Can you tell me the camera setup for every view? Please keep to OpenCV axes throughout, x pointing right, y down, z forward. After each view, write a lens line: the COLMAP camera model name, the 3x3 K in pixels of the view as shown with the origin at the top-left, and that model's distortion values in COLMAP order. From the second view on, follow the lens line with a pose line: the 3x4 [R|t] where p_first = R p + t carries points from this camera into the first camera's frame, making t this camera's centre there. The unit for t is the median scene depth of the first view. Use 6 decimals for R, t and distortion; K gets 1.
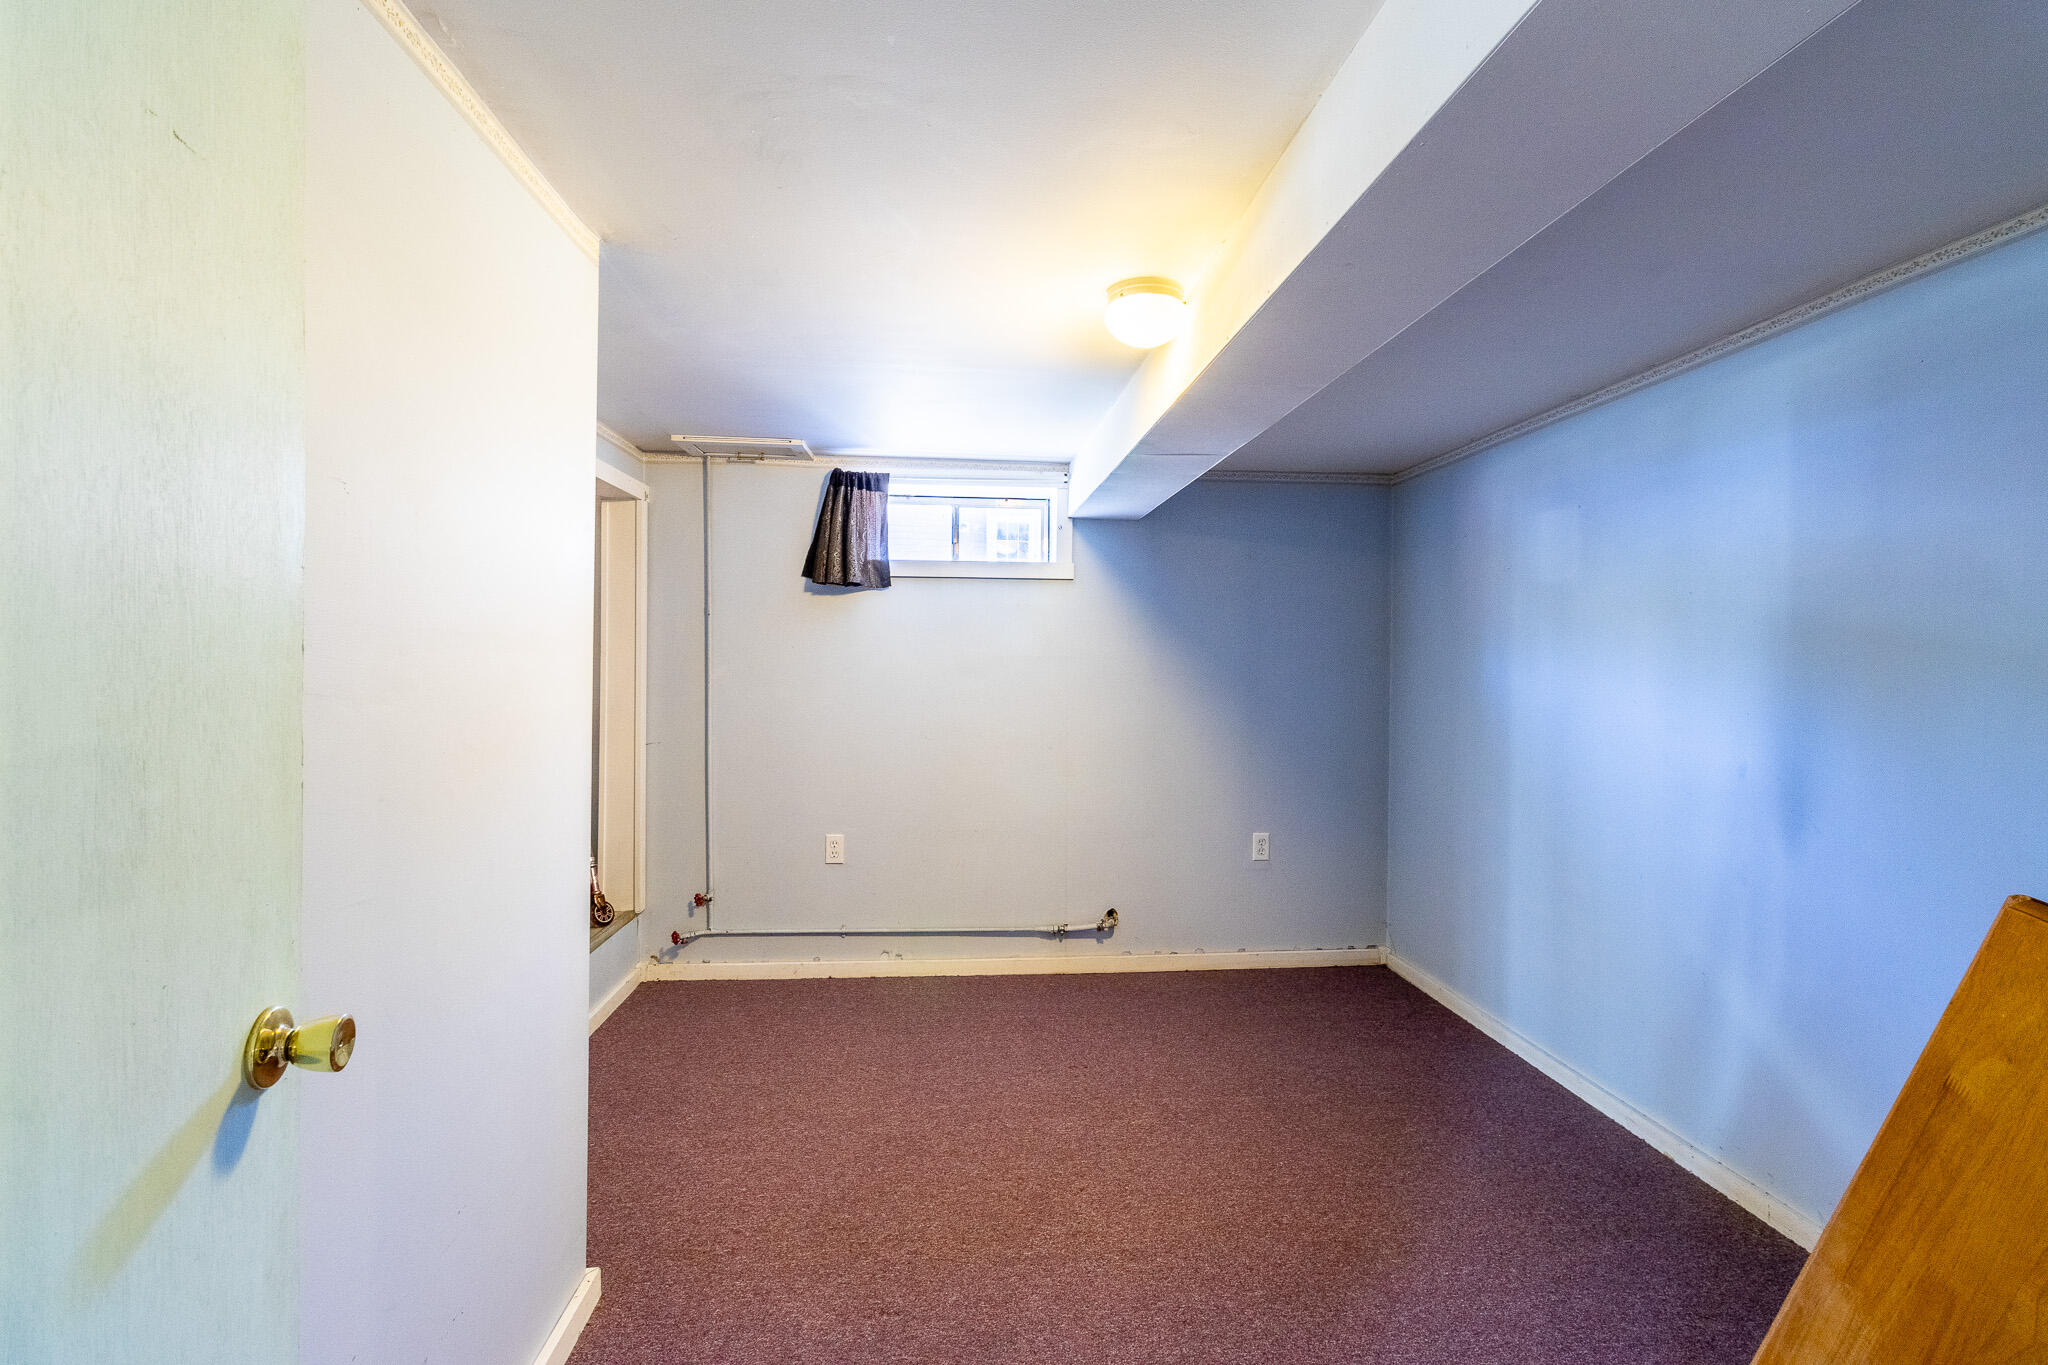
lens RADIAL K [[957.1, 0, 1017.9], [0, 957.1, 638.9], [0, 0, 1]] dist [0.000647, 0.000356]
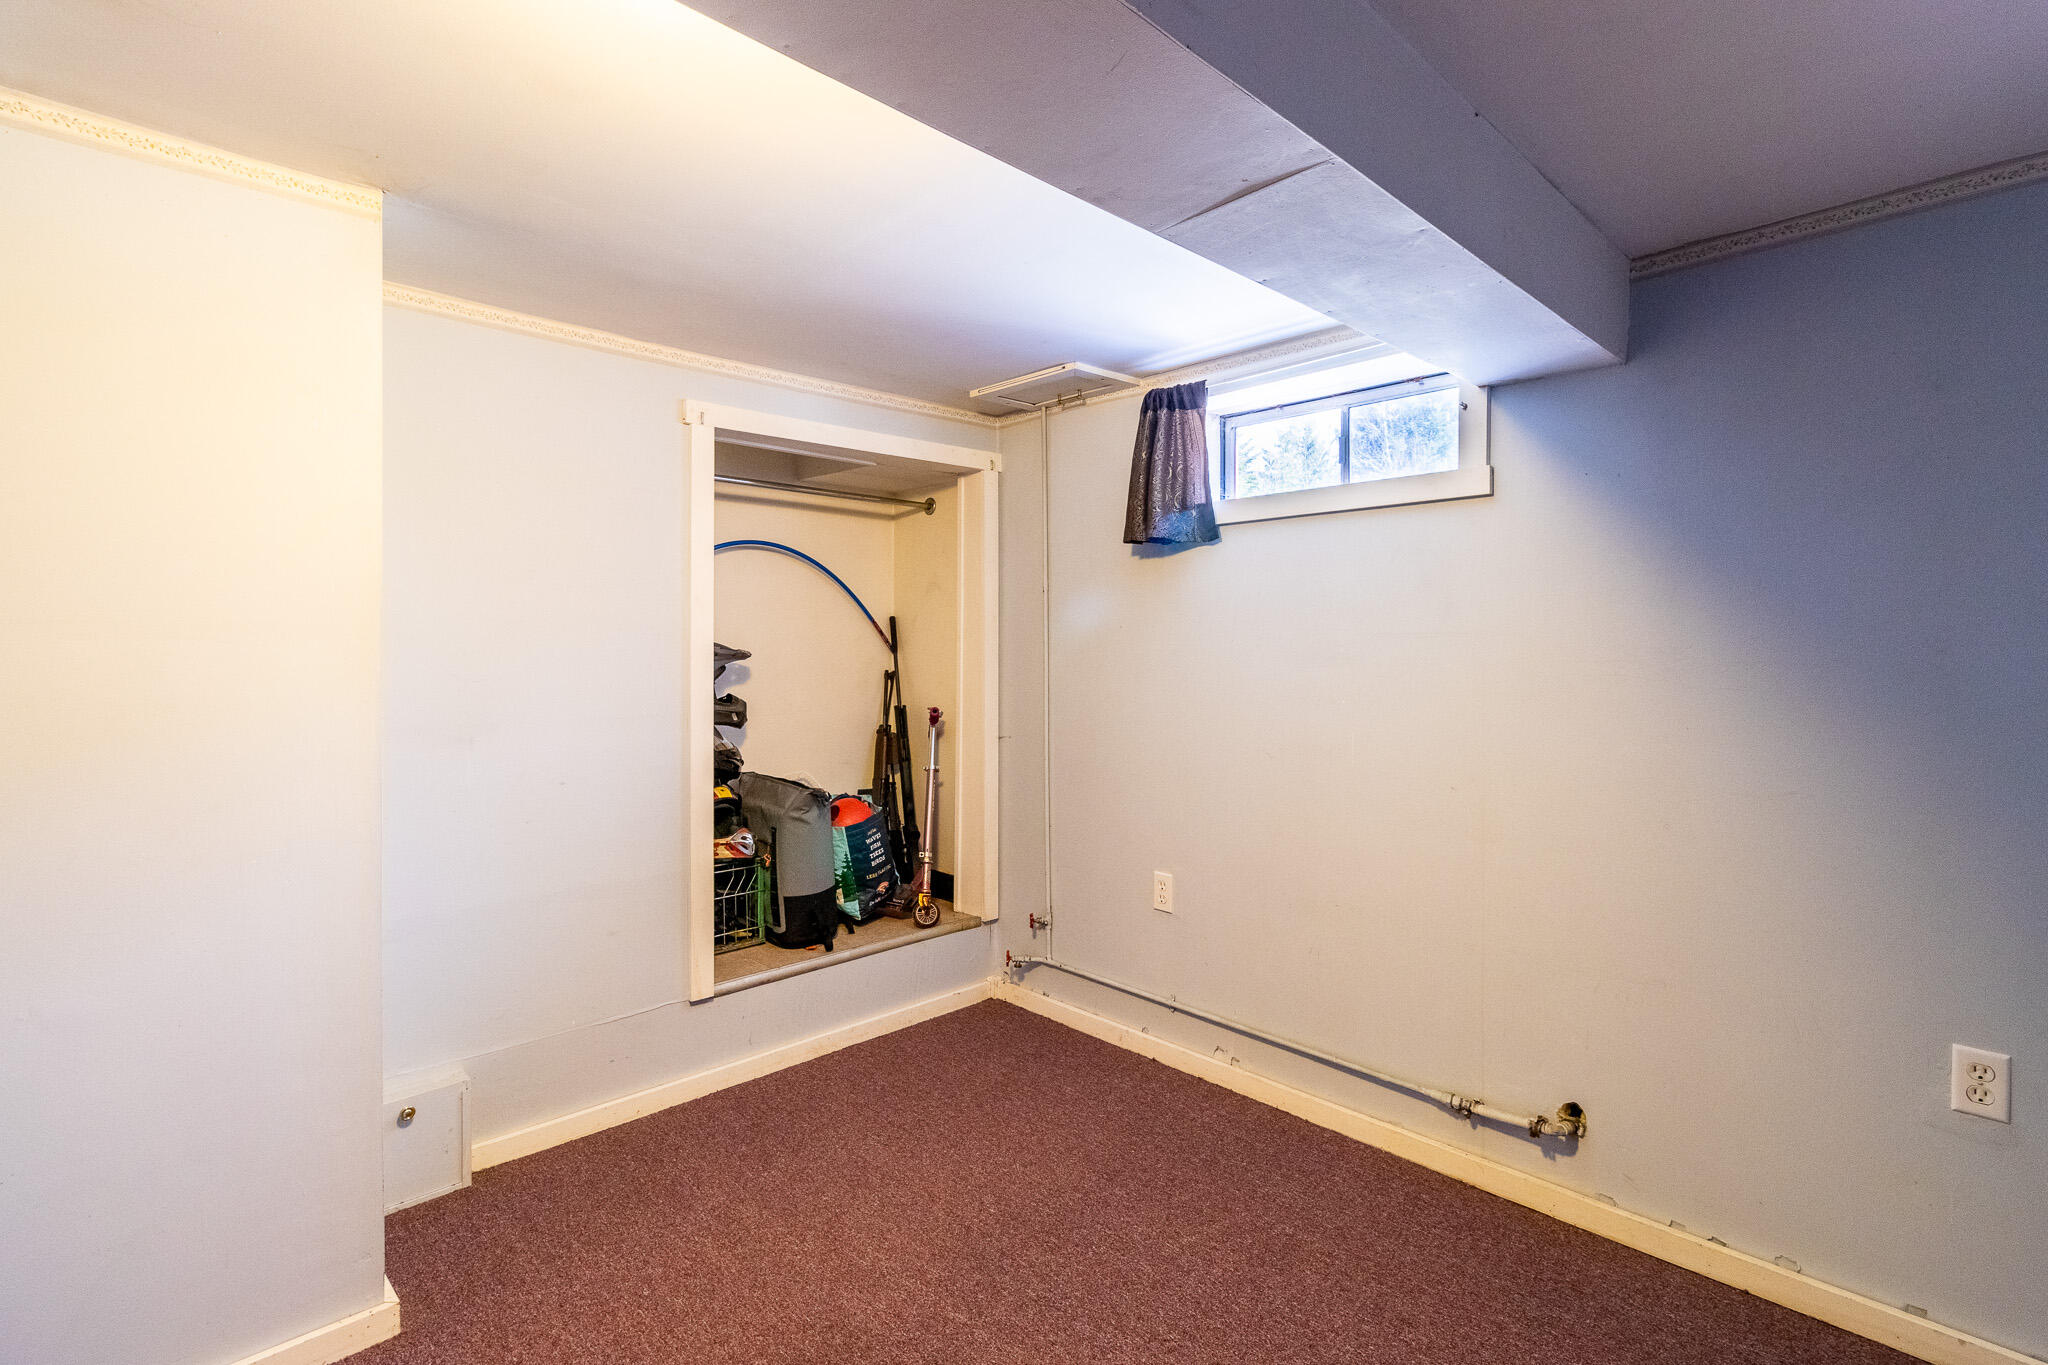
lens RADIAL K [[957.1, 0, 1017.9], [0, 957.1, 638.9], [0, 0, 1]] dist [0.000647, 0.000356]
pose [[0.627072, -0.016415, -0.778789, 0.329025], [0.030350, 0.999534, 0.003371, 0.013130], [0.778370, -0.025750, 0.627277, 0.438380]]
